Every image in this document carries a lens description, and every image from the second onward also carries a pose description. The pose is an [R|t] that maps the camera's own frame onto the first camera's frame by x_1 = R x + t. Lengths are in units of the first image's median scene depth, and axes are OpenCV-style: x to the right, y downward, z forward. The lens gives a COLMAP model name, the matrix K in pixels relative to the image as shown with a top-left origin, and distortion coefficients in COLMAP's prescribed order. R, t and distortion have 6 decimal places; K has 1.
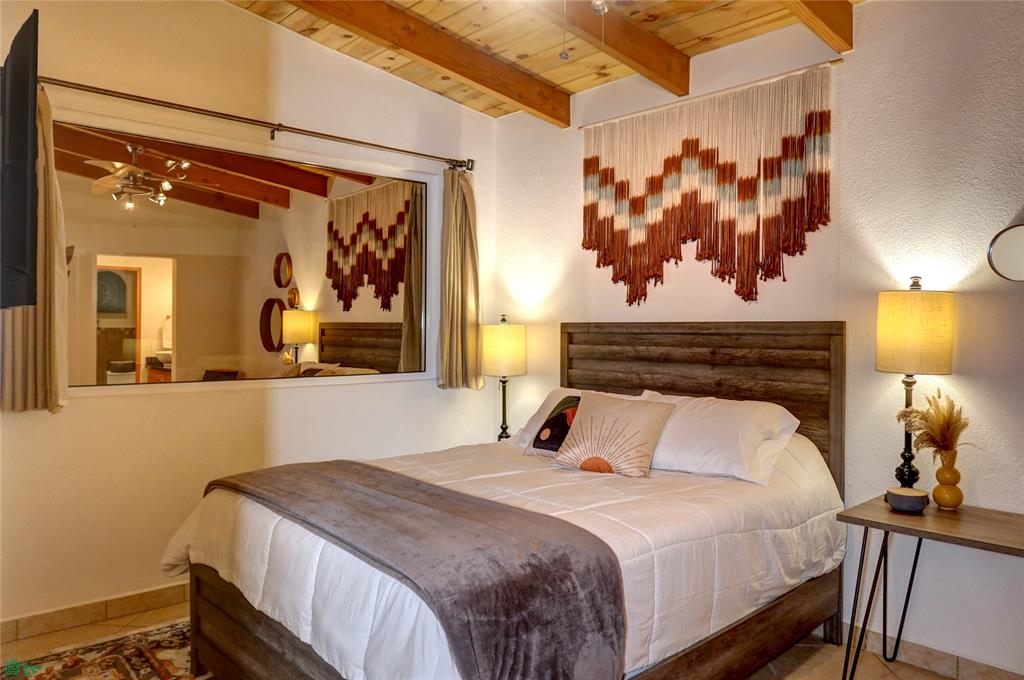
lens RADIAL K [[706.3, 0, 503.9], [0, 706.3, 343.3], [0, 0, 1]] dist [-0.020914, 0.002179]
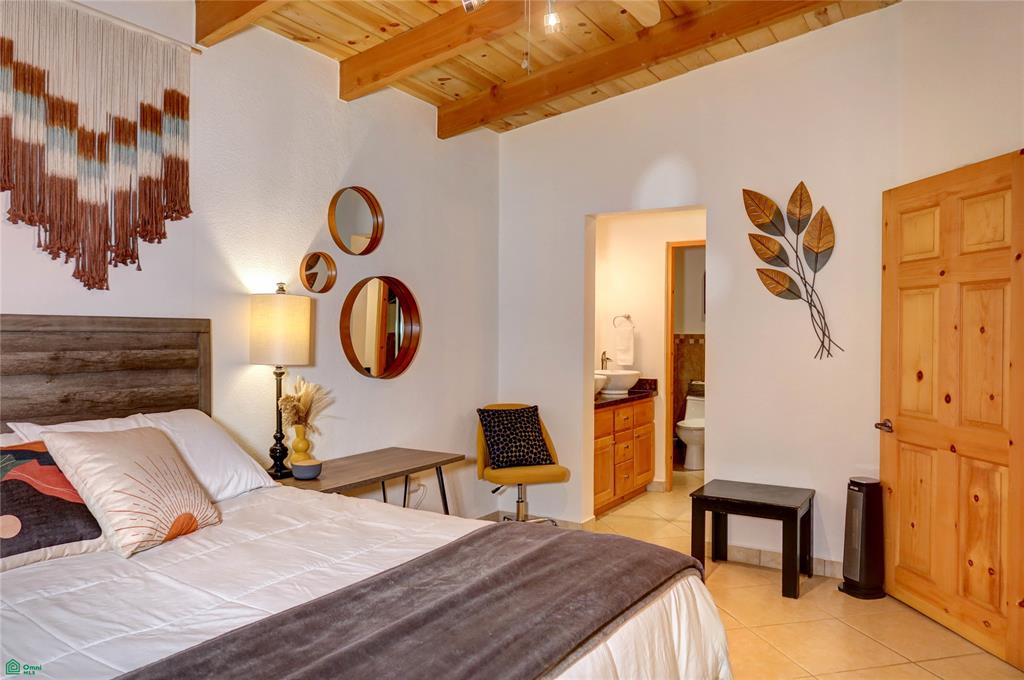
lens RADIAL K [[706.3, 0, 503.9], [0, 706.3, 343.3], [0, 0, 1]] dist [-0.020914, 0.002179]
pose [[-0.276076, -0.020173, 0.960924, -0.547736], [0.009322, 0.999676, 0.023665, -0.015254], [-0.961091, 0.015491, -0.275798, 0.808694]]
